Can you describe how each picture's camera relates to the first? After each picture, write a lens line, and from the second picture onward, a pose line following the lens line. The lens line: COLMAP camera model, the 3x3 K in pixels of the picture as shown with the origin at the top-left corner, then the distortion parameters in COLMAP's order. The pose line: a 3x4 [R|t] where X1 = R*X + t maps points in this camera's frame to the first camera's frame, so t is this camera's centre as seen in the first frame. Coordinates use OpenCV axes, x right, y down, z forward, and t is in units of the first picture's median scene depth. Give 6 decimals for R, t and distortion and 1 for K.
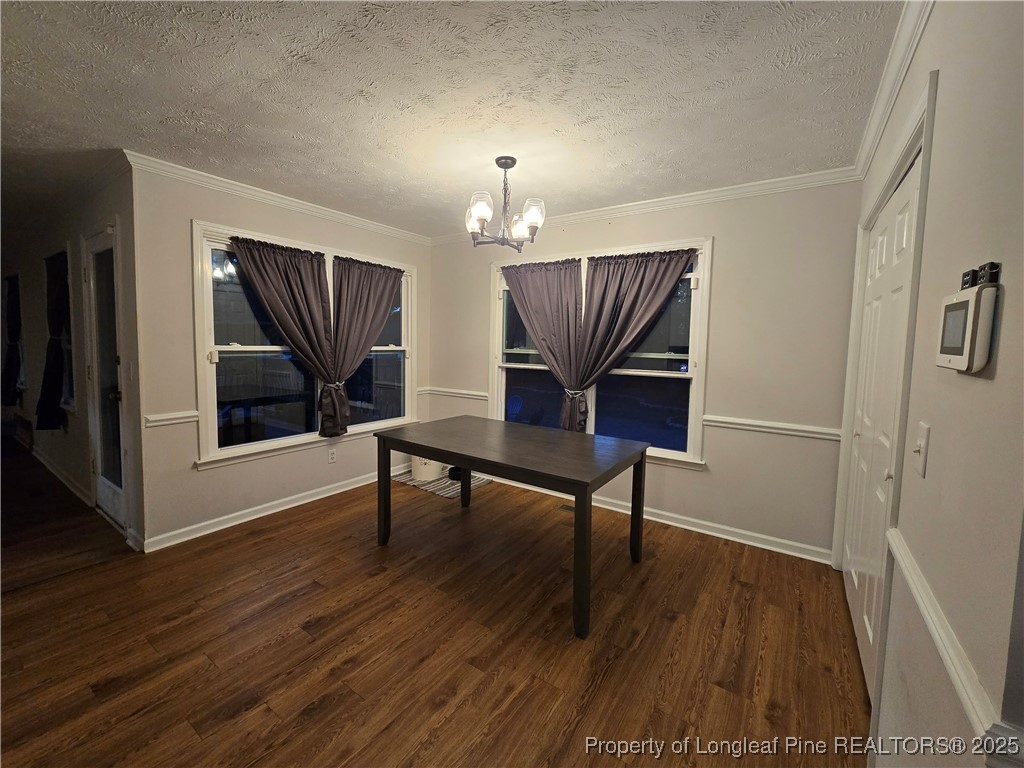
lens RADIAL K [[419.5, 0, 513.3], [0, 419.5, 373.5], [0, 0, 1]] dist [-0.002160, -0.000761]
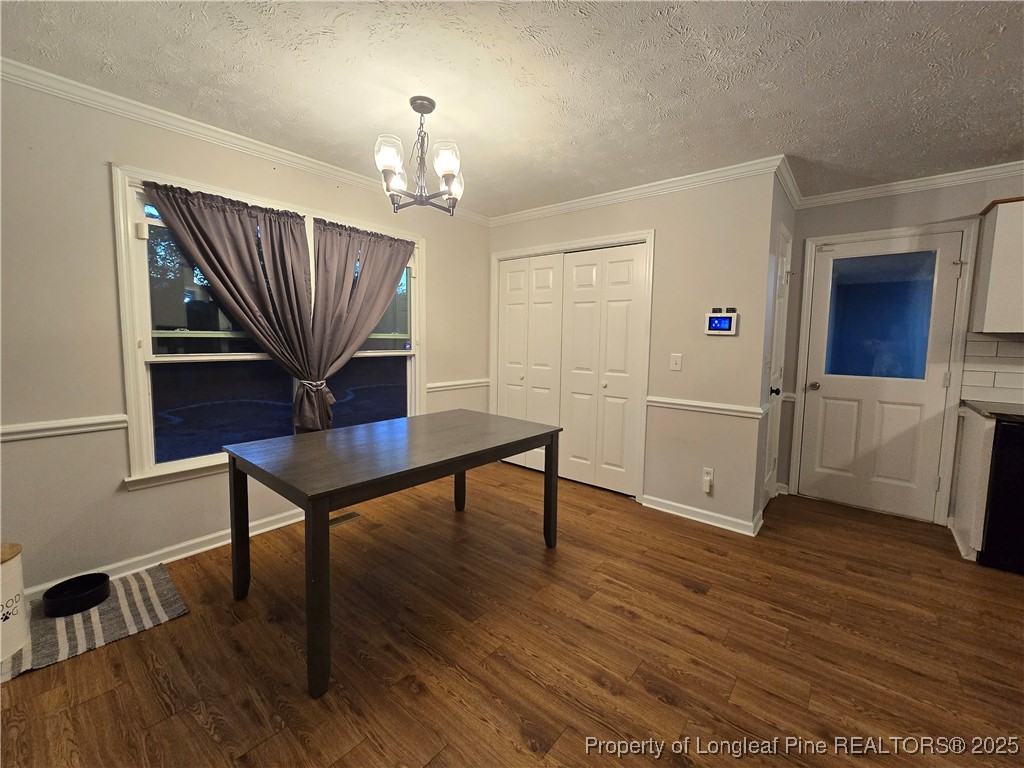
lens RADIAL K [[419.5, 0, 513.3], [0, 419.5, 373.5], [0, 0, 1]] dist [-0.002160, -0.000761]
pose [[0.098575, -0.105375, 0.989535, -0.914105], [0.059633, 0.993216, 0.099827, -0.048124], [-0.993341, 0.049169, 0.104191, 0.790070]]
